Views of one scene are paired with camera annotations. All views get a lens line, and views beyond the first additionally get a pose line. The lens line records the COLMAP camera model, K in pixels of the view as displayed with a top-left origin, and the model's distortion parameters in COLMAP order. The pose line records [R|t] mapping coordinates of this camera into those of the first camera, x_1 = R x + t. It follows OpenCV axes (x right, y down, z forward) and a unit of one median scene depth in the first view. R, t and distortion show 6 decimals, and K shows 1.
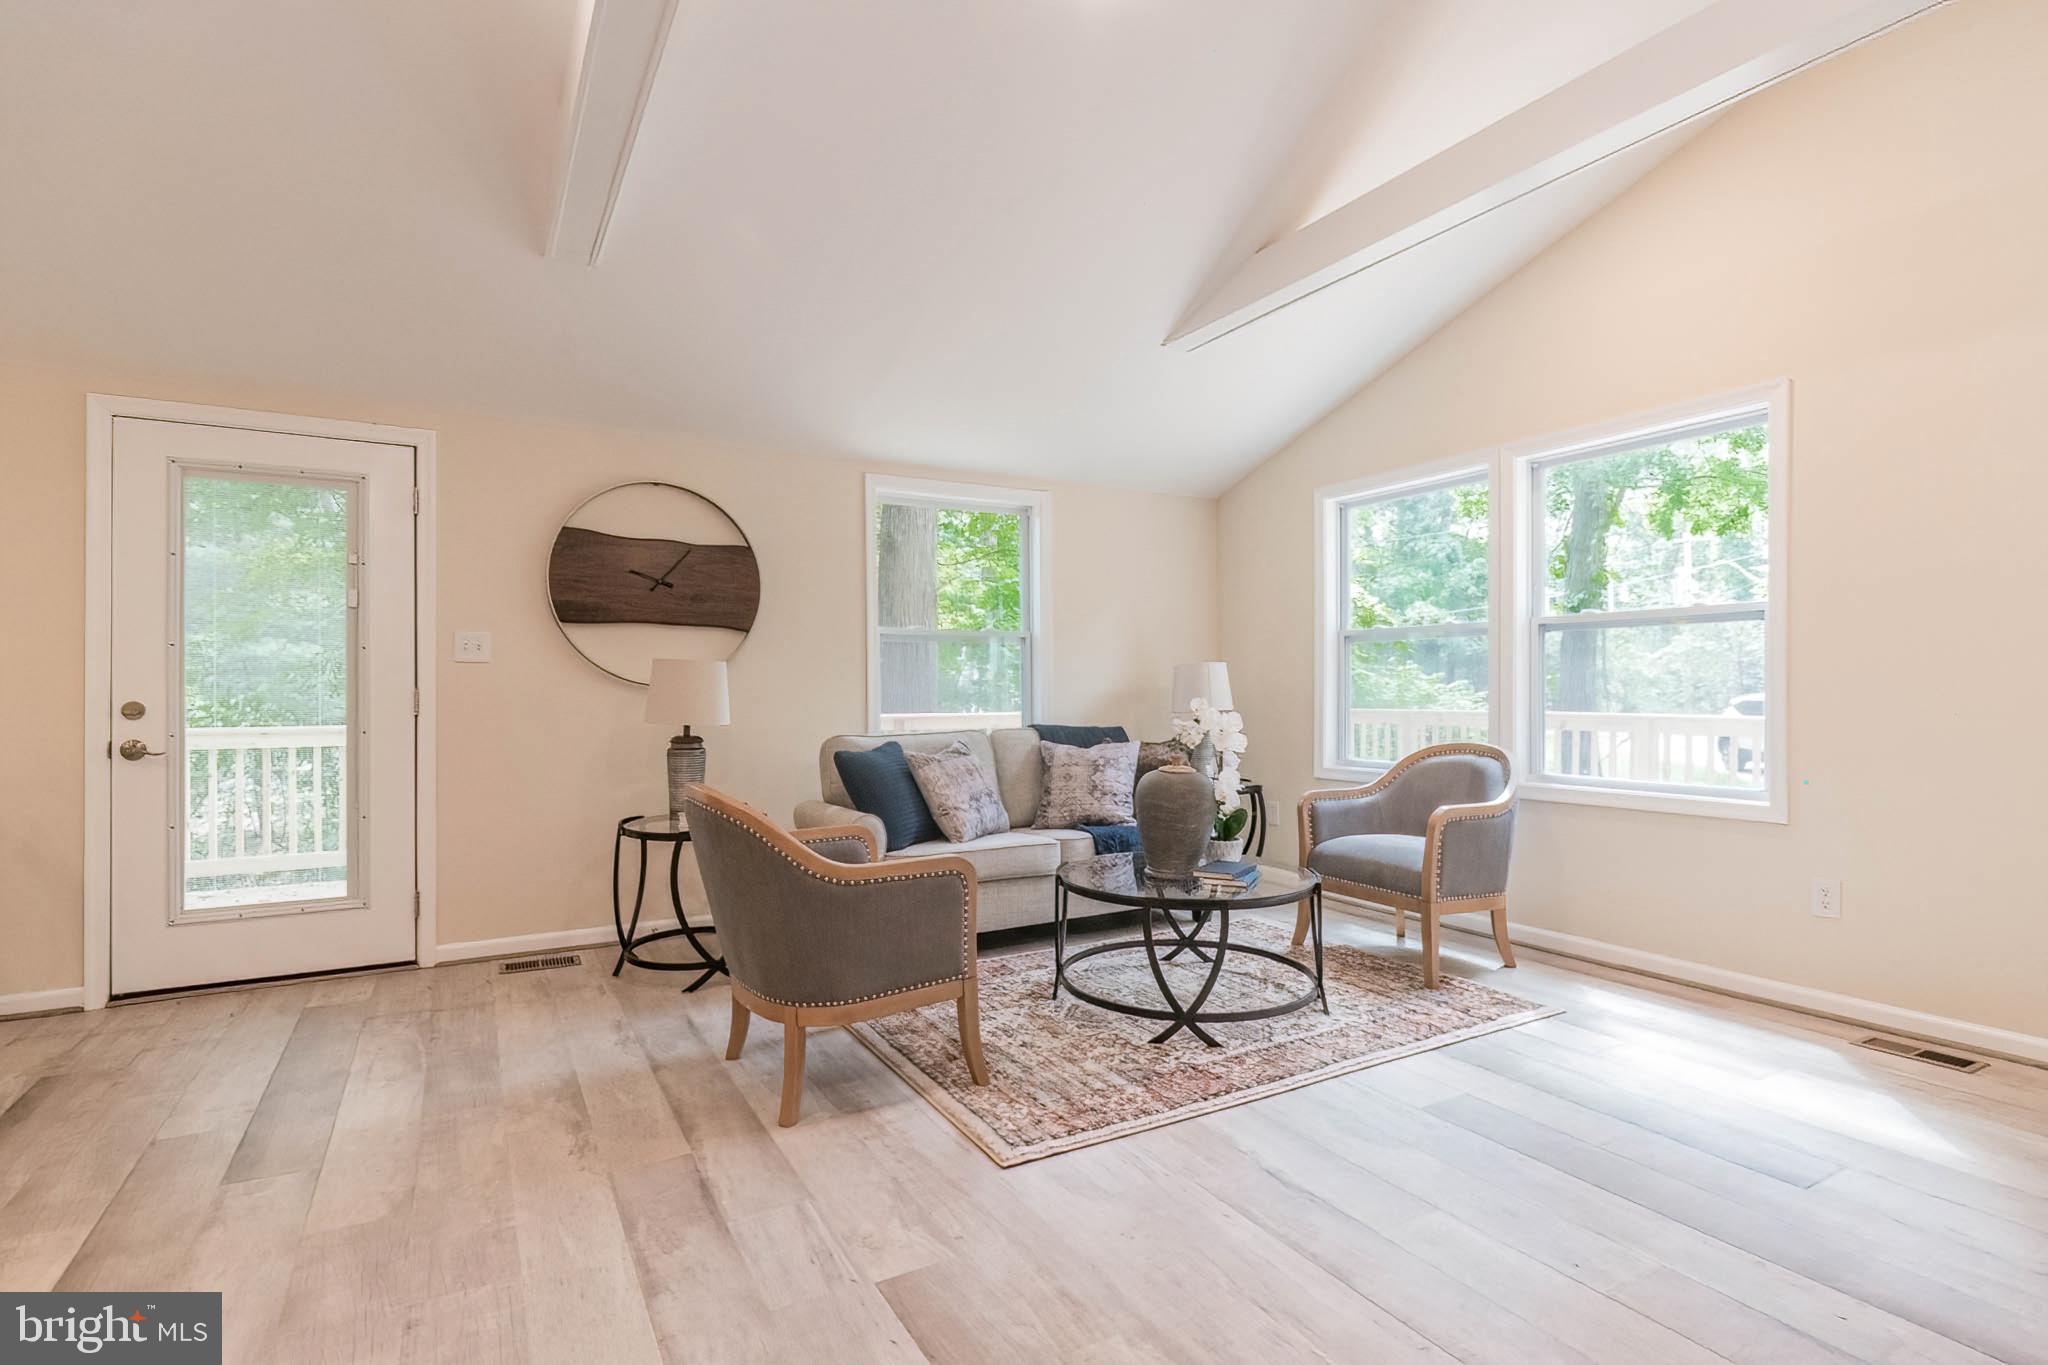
lens RADIAL K [[983.1, 0, 1012.5], [0, 983.1, 695.7], [0, 0, 1]] dist [0.004172, -0.007024]
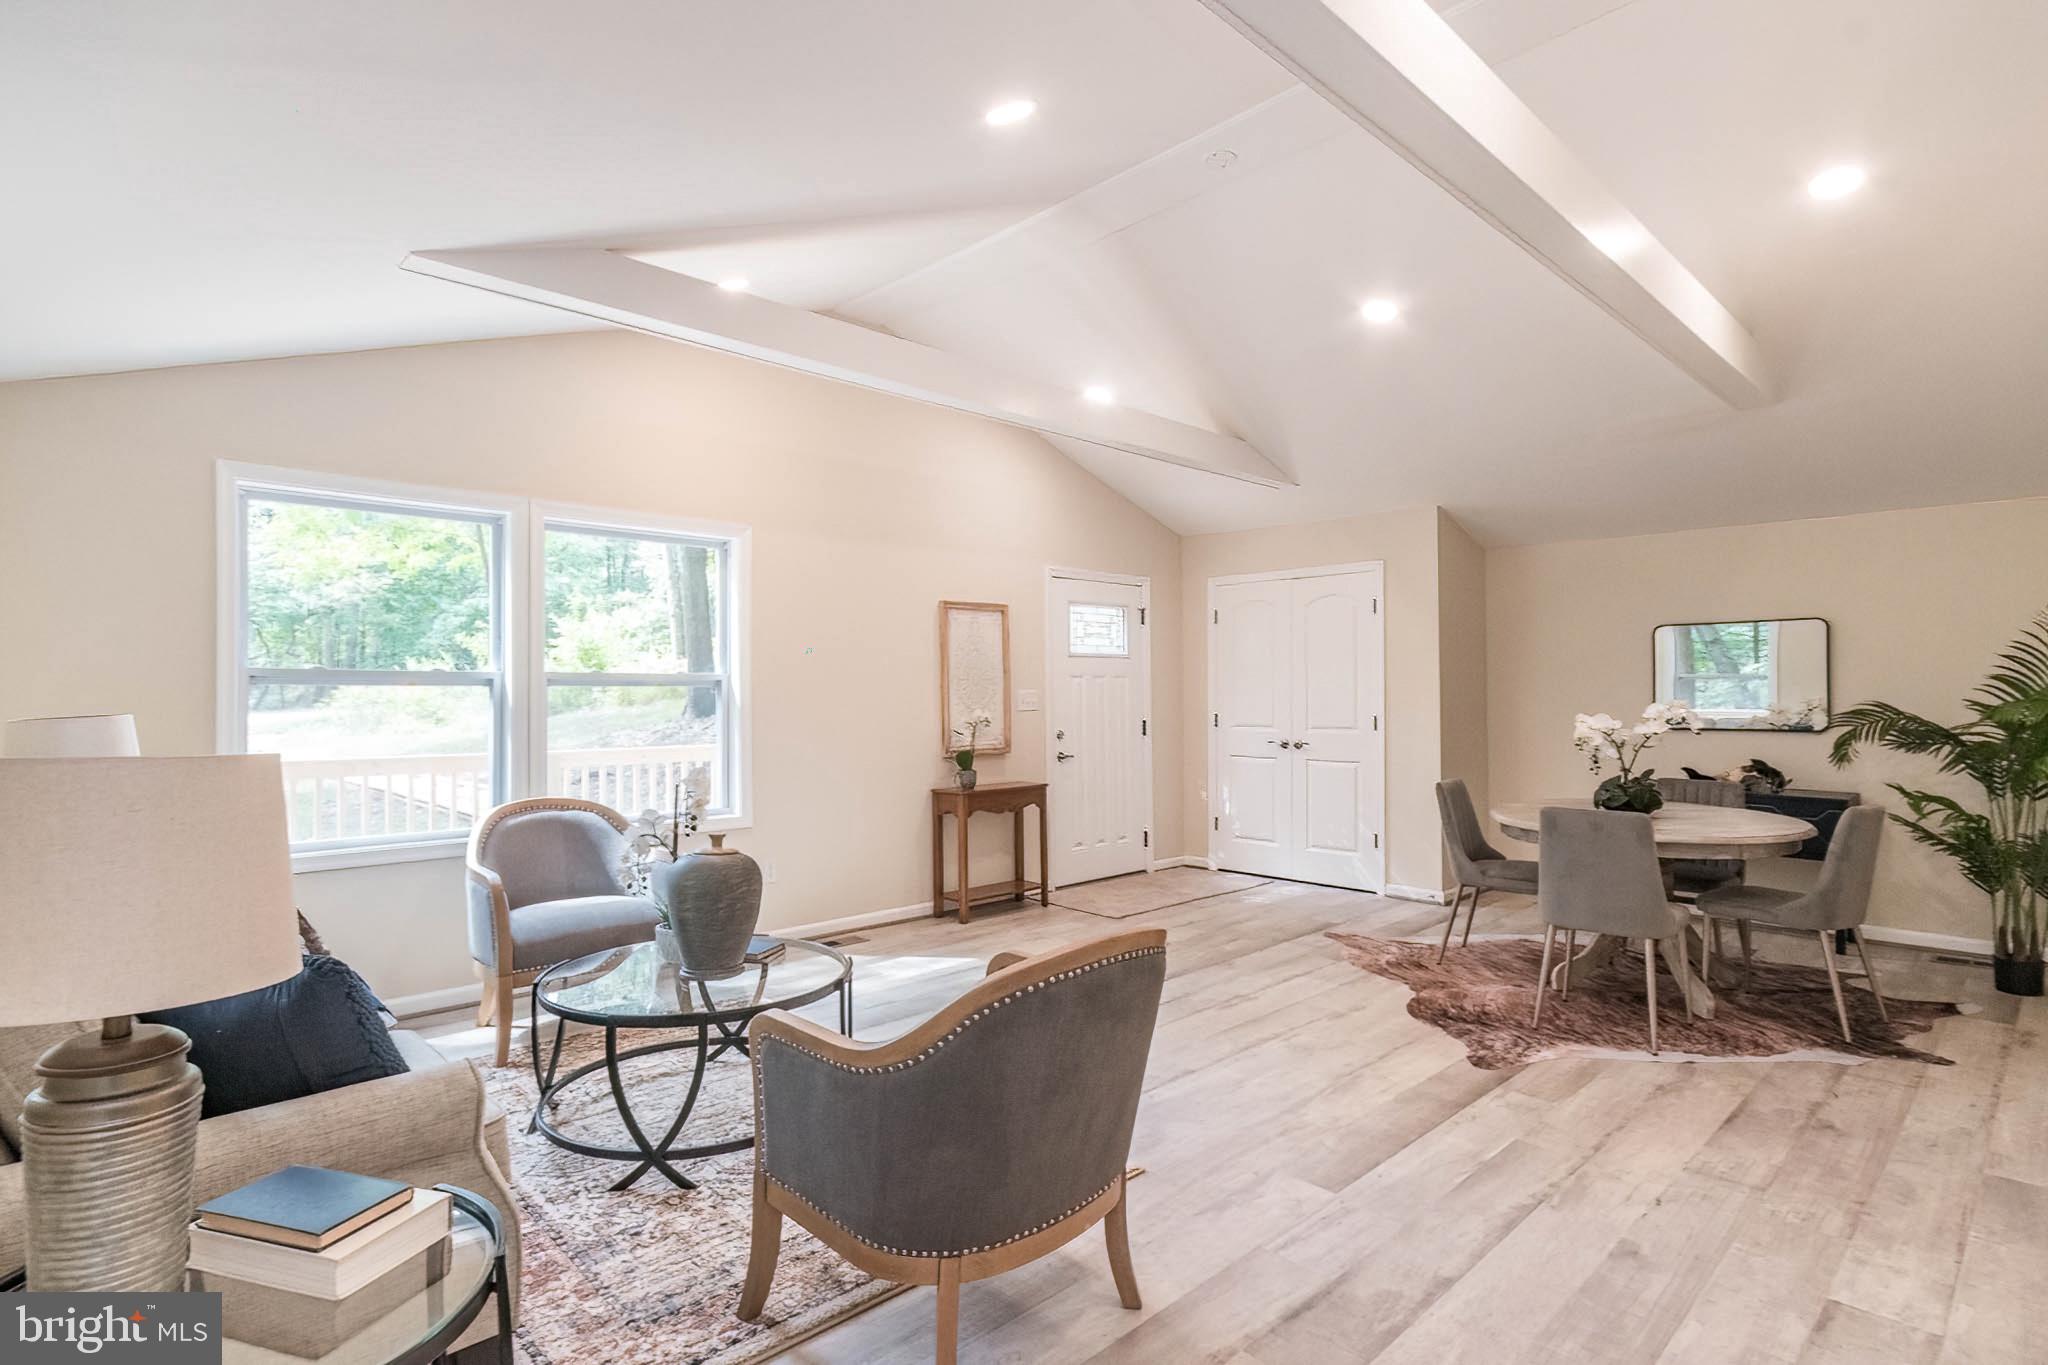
lens RADIAL K [[983.1, 0, 1012.5], [0, 983.1, 695.7], [0, 0, 1]] dist [0.004172, -0.007024]
pose [[-0.229769, 0.007693, 0.973215, -0.767524], [0.010300, 0.999932, -0.005473, -0.059311], [-0.973191, 0.008766, -0.229833, 0.965143]]
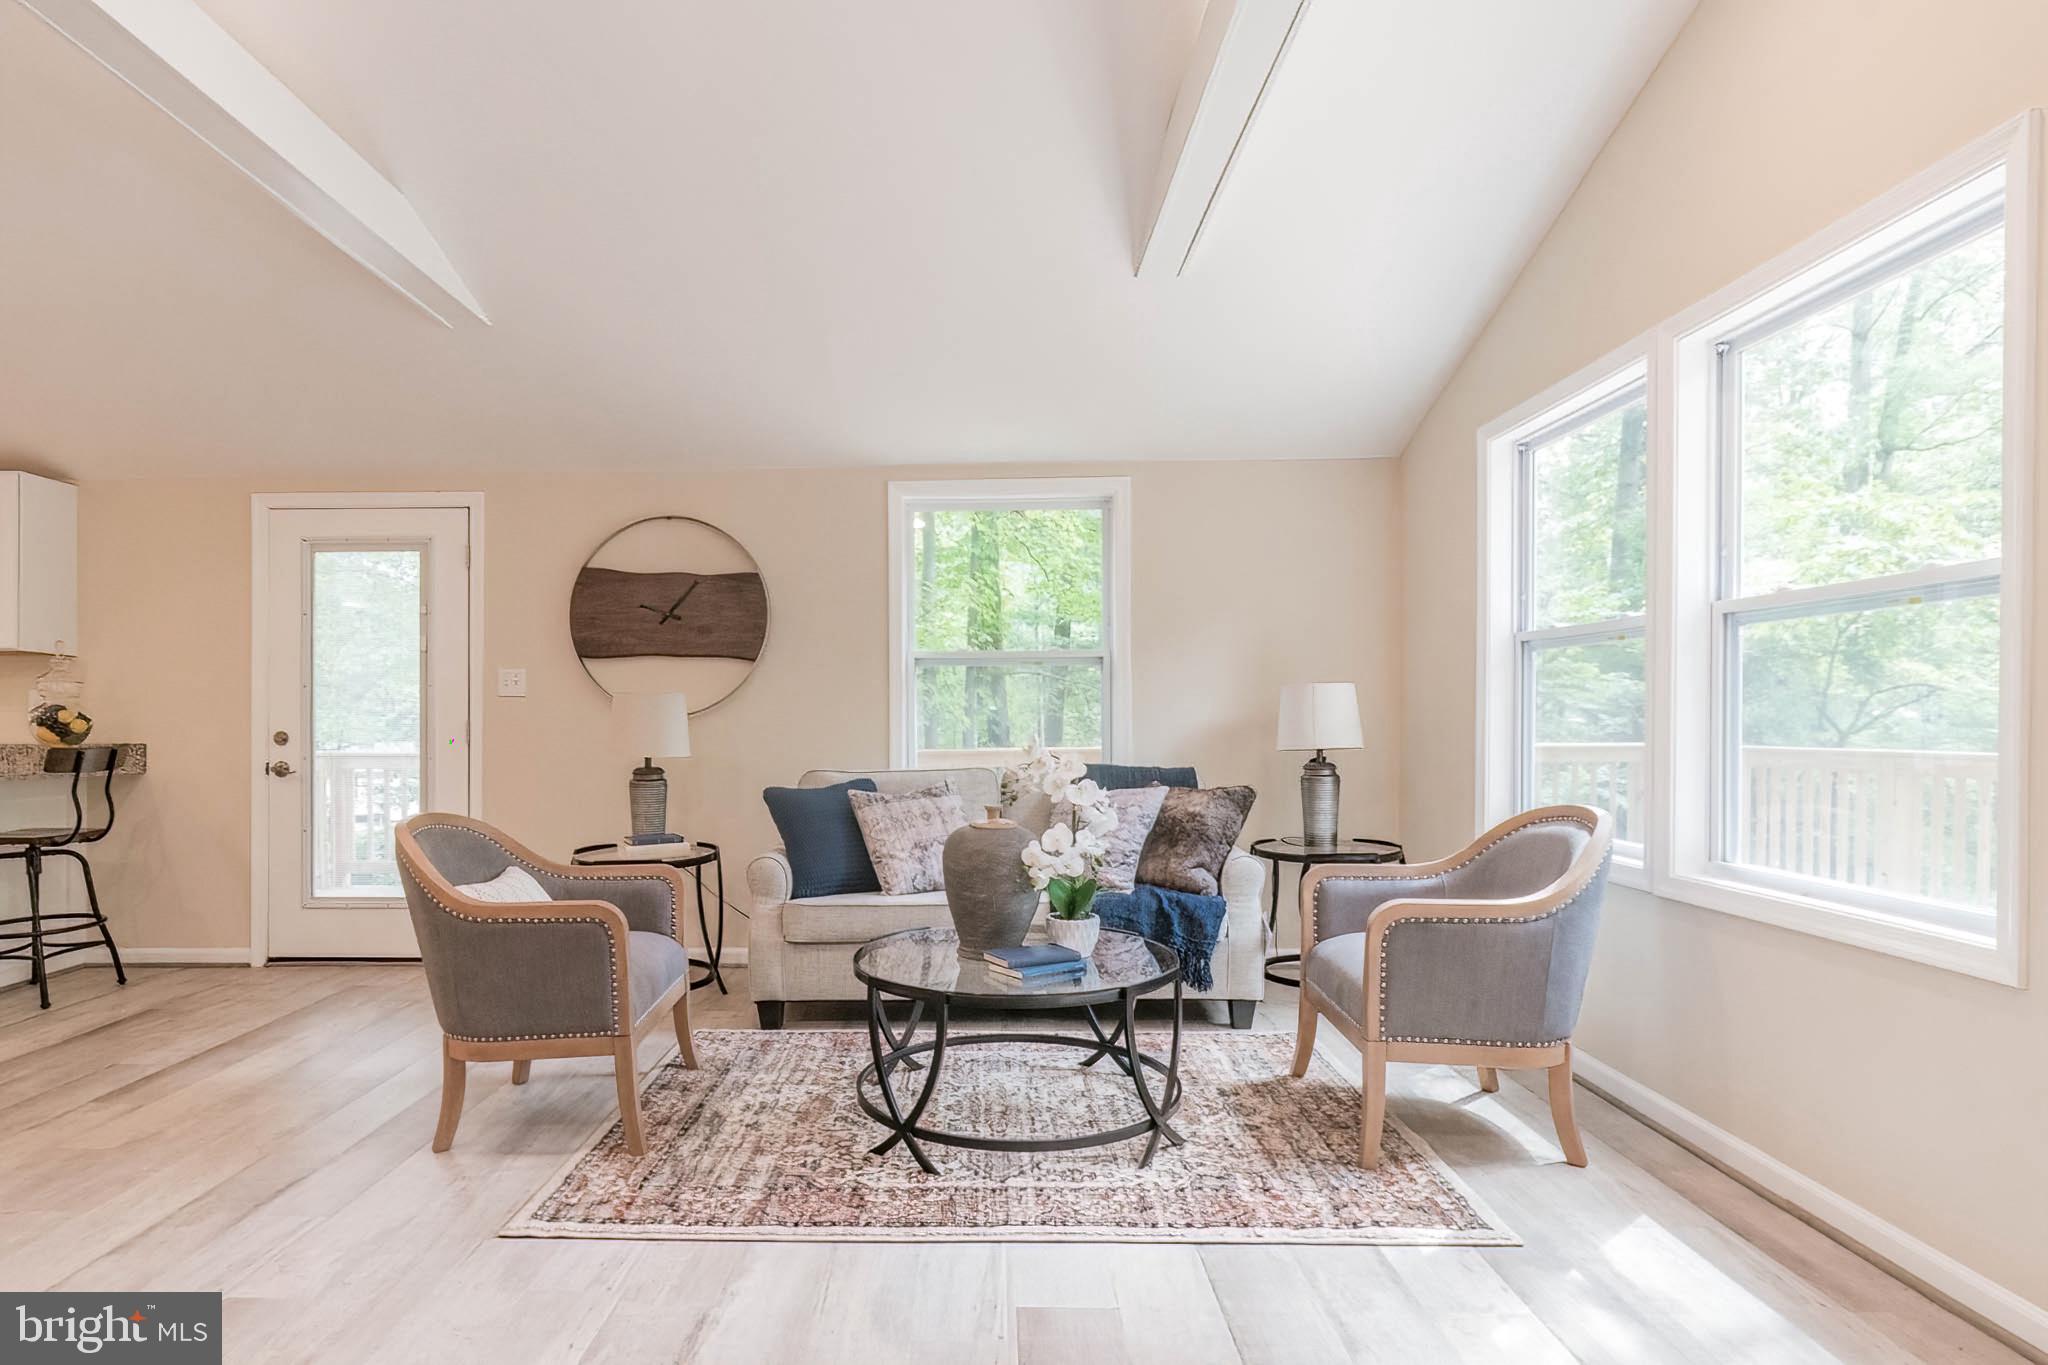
lens RADIAL K [[1105.3, 0, 942.8], [0, 1105.3, 741.0], [0, 0, 1]] dist [0.000974, -0.000002]
pose [[0.853785, 0.009681, -0.520536, 0.606948], [-0.000695, 0.999847, 0.017455, -0.006992], [0.520626, -0.014541, 0.853661, 0.221770]]
